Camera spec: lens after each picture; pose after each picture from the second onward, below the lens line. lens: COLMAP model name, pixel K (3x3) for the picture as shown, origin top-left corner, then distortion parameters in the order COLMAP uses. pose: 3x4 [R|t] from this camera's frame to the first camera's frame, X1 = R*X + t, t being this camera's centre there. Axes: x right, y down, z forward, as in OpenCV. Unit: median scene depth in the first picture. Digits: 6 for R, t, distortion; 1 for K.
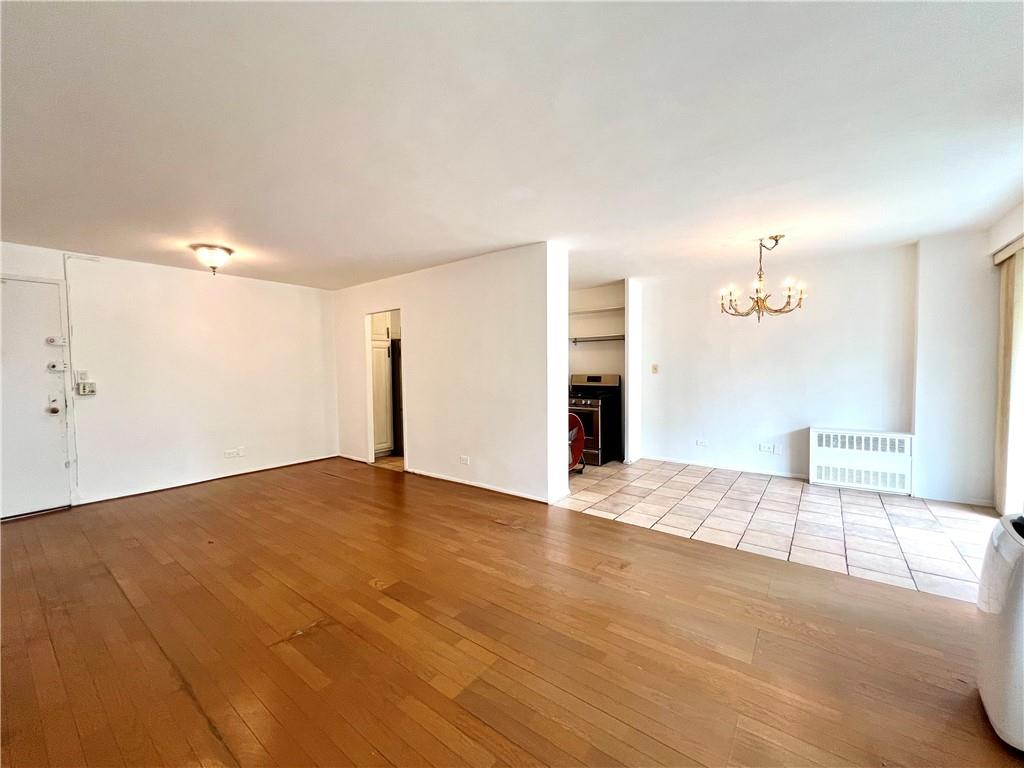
lens RADIAL K [[409.3, 0, 510.4], [0, 409.3, 382.4], [0, 0, 1]] dist [-0.000557, 0.000416]
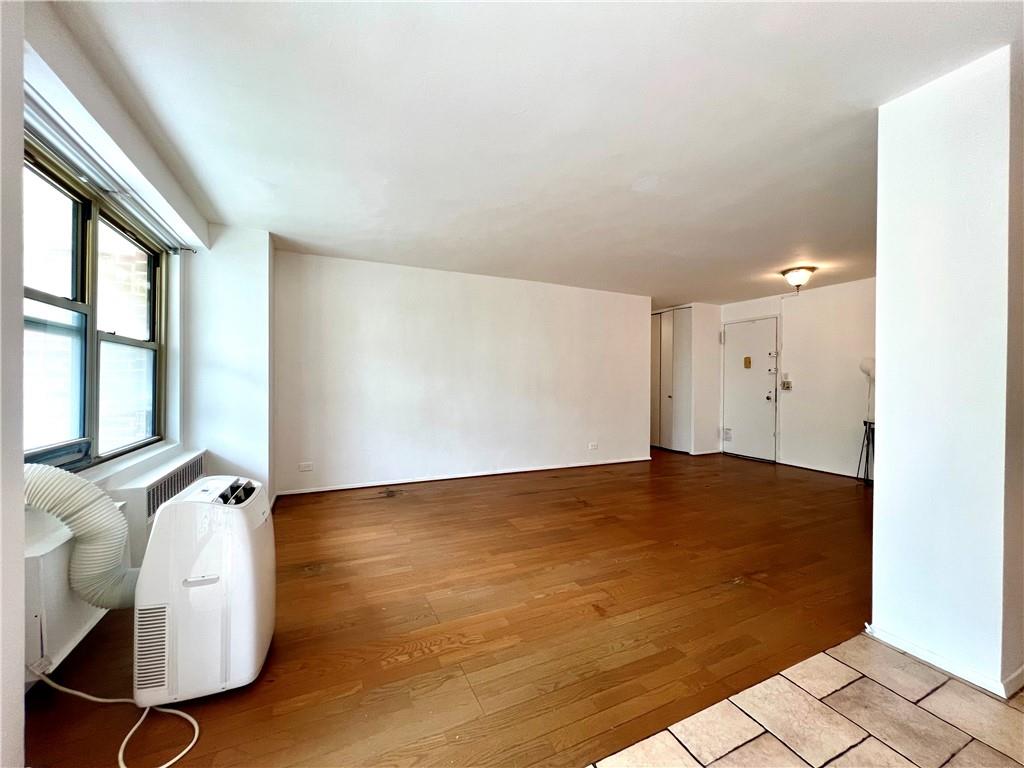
lens RADIAL K [[409.3, 0, 510.4], [0, 409.3, 382.4], [0, 0, 1]] dist [-0.000557, 0.000416]
pose [[-0.464935, 0.012977, -0.885250, 0.750438], [-0.037832, 0.998688, 0.034510, -0.008537], [0.884536, 0.049535, -0.463834, 0.850860]]
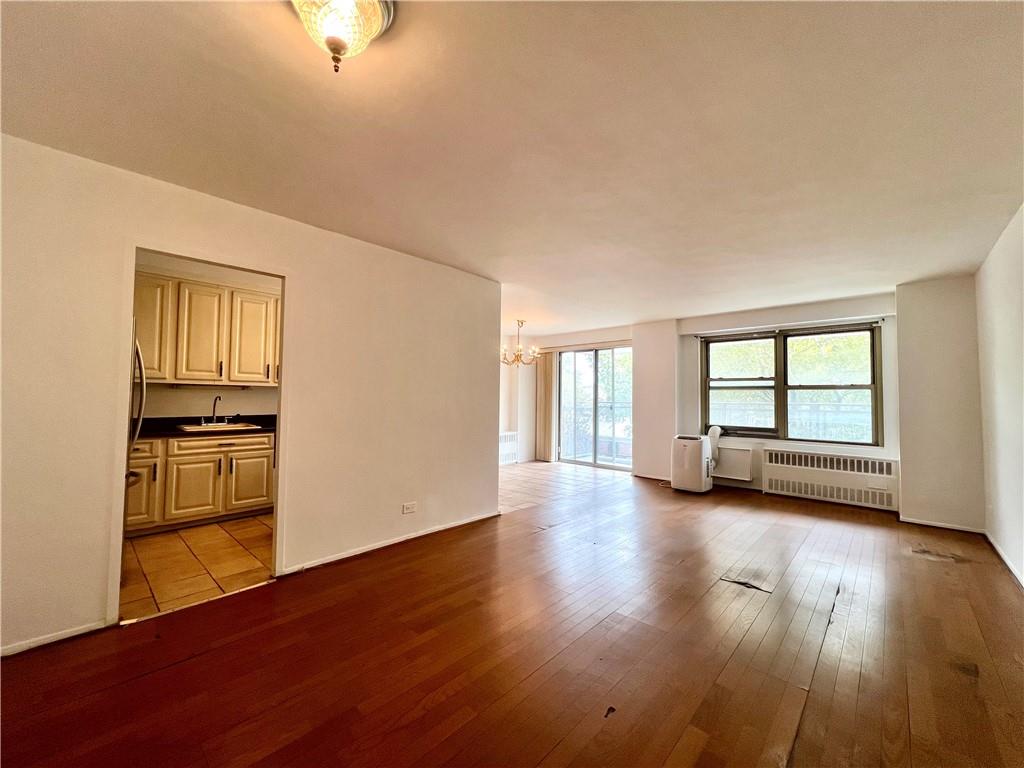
lens RADIAL K [[409.3, 0, 510.4], [0, 409.3, 382.4], [0, 0, 1]] dist [-0.000557, 0.000416]
pose [[0.098389, 0.053754, 0.993695, -1.056331], [0.028681, 0.997972, -0.056825, 0.002585], [-0.994735, 0.034092, 0.096648, 0.873174]]
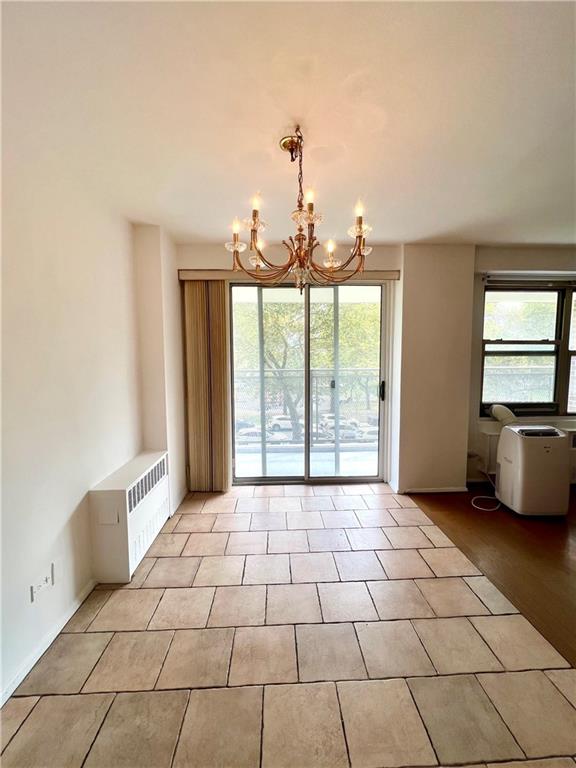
lens RADIAL K [[320.3, 0, 288.0], [0, 320.3, 384.0], [0, 0, 1]] dist [0.000439, 0.000251]
pose [[-0.640148, -0.043106, 0.767041, 0.302401], [0.046654, 0.994401, 0.094819, -0.072798], [-0.766834, 0.096484, -0.634553, 1.286288]]
